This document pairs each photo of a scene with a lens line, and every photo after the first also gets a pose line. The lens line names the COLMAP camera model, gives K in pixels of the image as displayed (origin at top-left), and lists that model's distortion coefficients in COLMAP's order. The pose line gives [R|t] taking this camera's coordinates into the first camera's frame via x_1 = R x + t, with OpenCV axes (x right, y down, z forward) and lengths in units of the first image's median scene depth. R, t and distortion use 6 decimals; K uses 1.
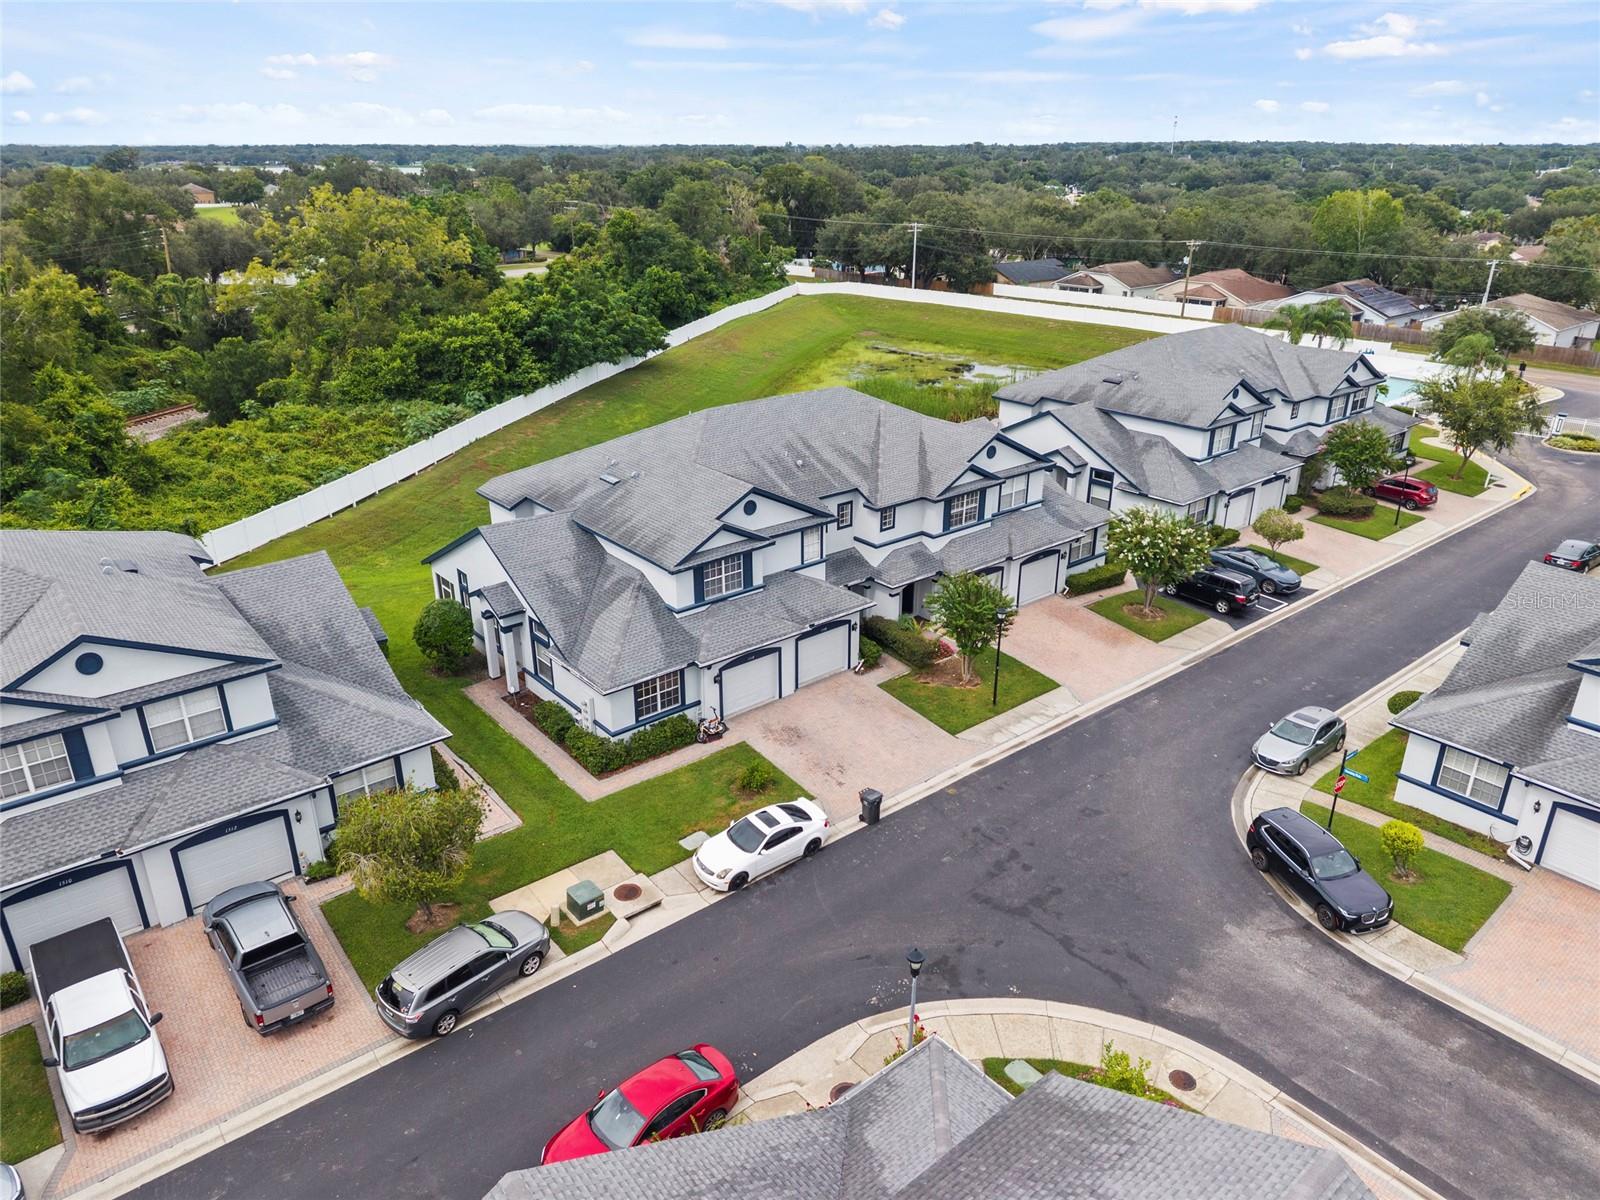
lens RADIAL K [[1058.8, 0, 800.1], [0, 1058.8, 585.7], [0, 0, 1]] dist [0.091224, -0.128423]
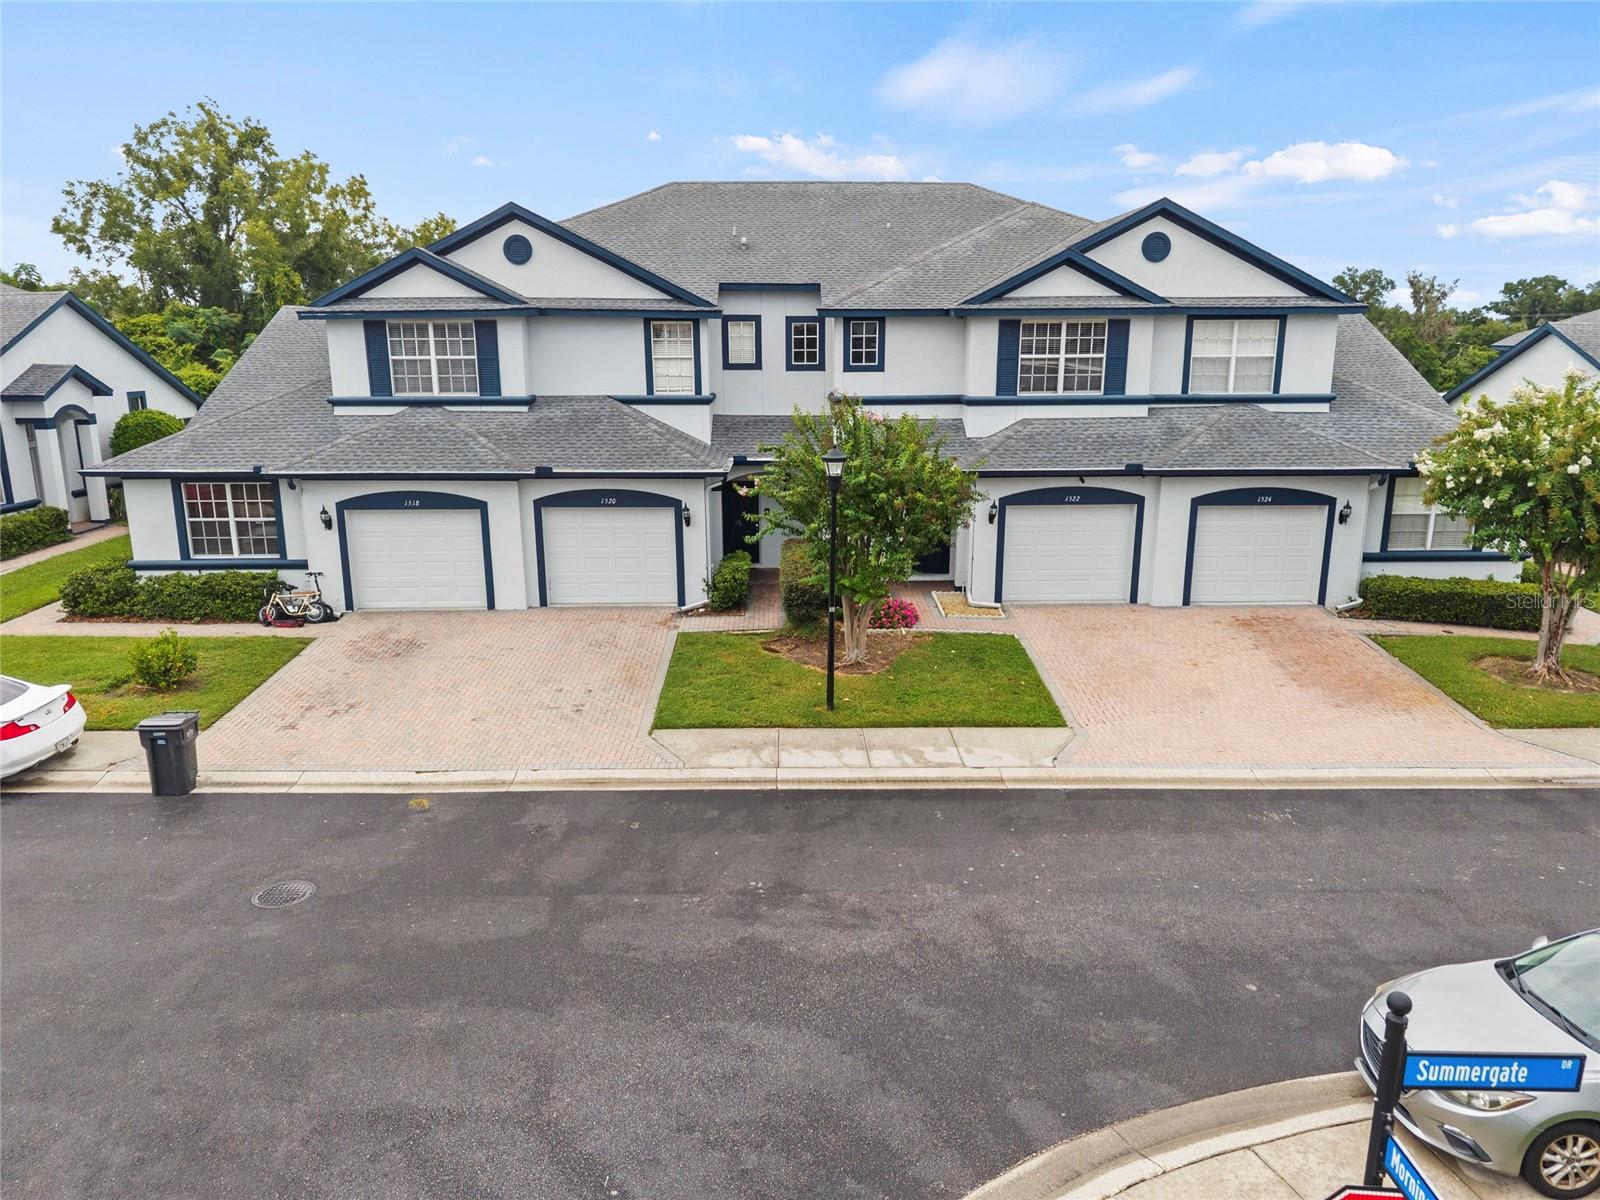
lens RADIAL K [[1070.1, 0, 800.0], [0, 1070.1, 600.0], [0, 0, 1]] dist [0.056170, -0.070827]
pose [[0.784670, 0.143476, -0.603082, 0.353689], [-0.231869, 0.970161, -0.070879, 0.088257], [0.574918, 0.195452, 0.794524, 0.561825]]
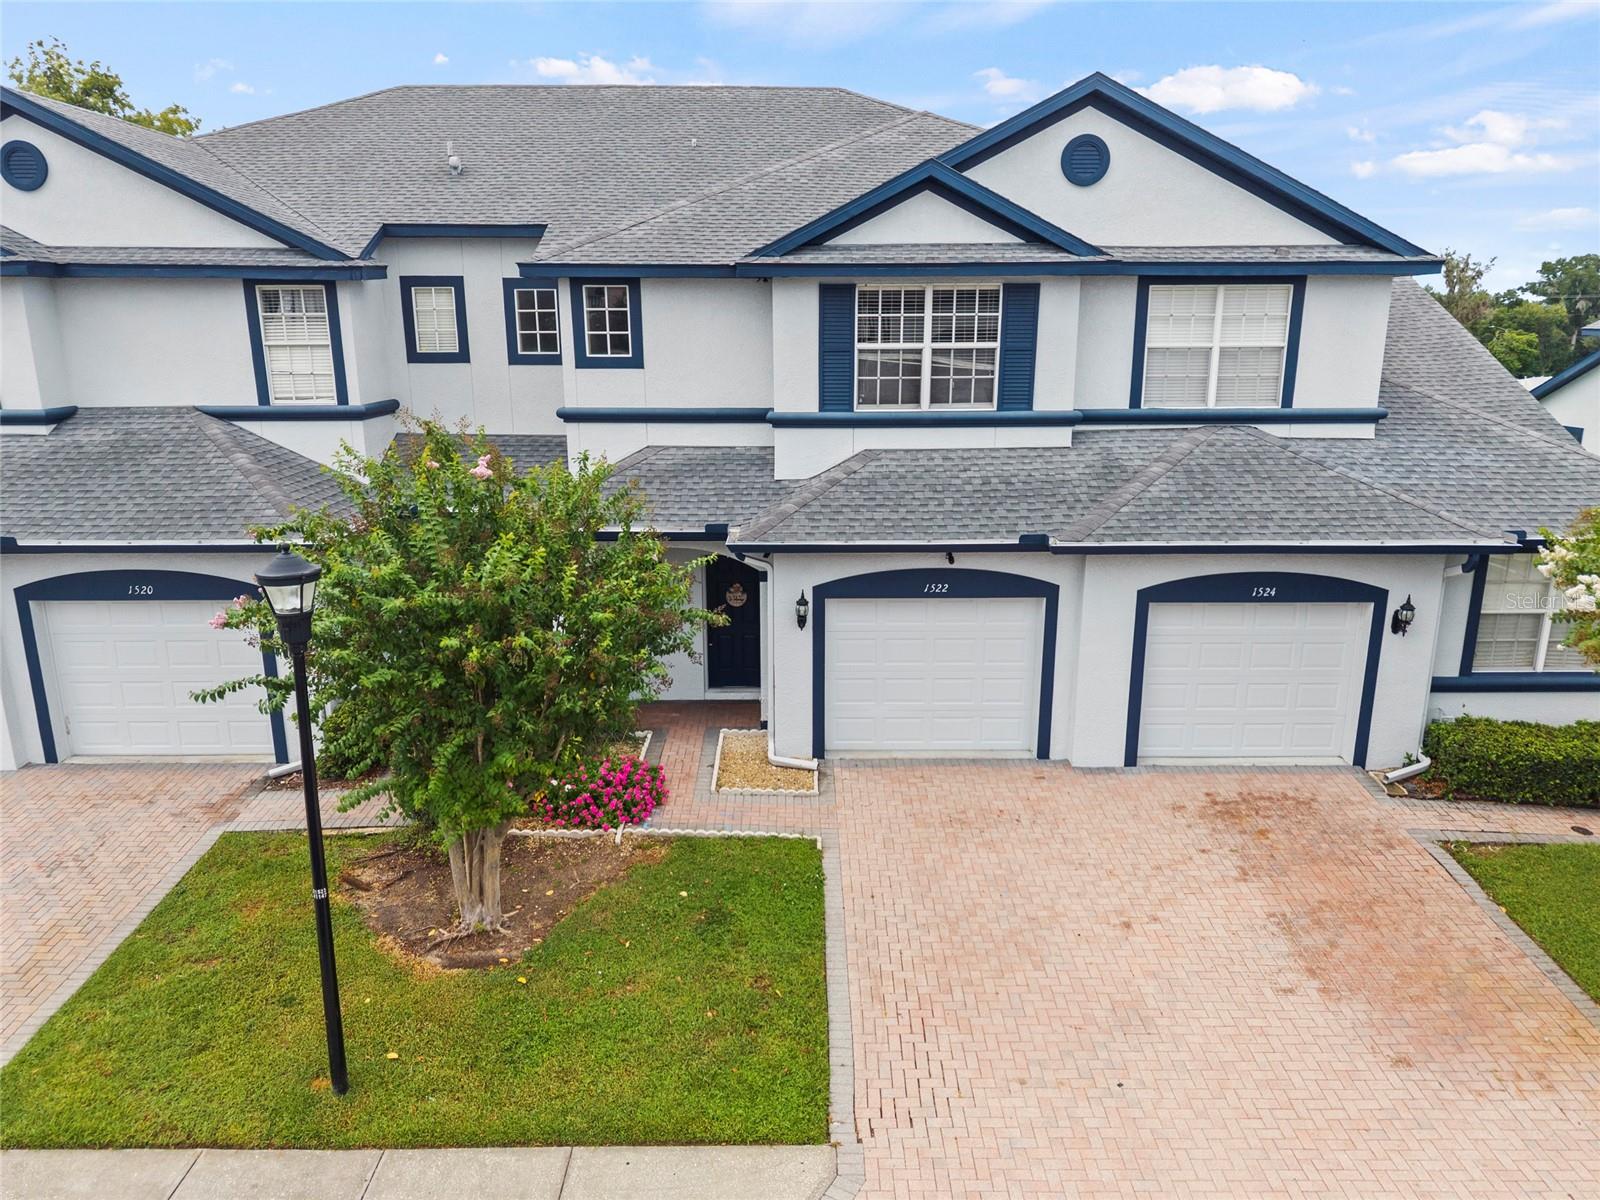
lens RADIAL K [[1070.1, 0, 800.0], [0, 1070.1, 600.0], [0, 0, 1]] dist [0.056170, -0.070827]
pose [[0.775404, 0.155618, -0.611990, 0.302456], [-0.236612, 0.970152, -0.053100, 0.014287], [0.585460, 0.185979, 0.789081, 0.746944]]
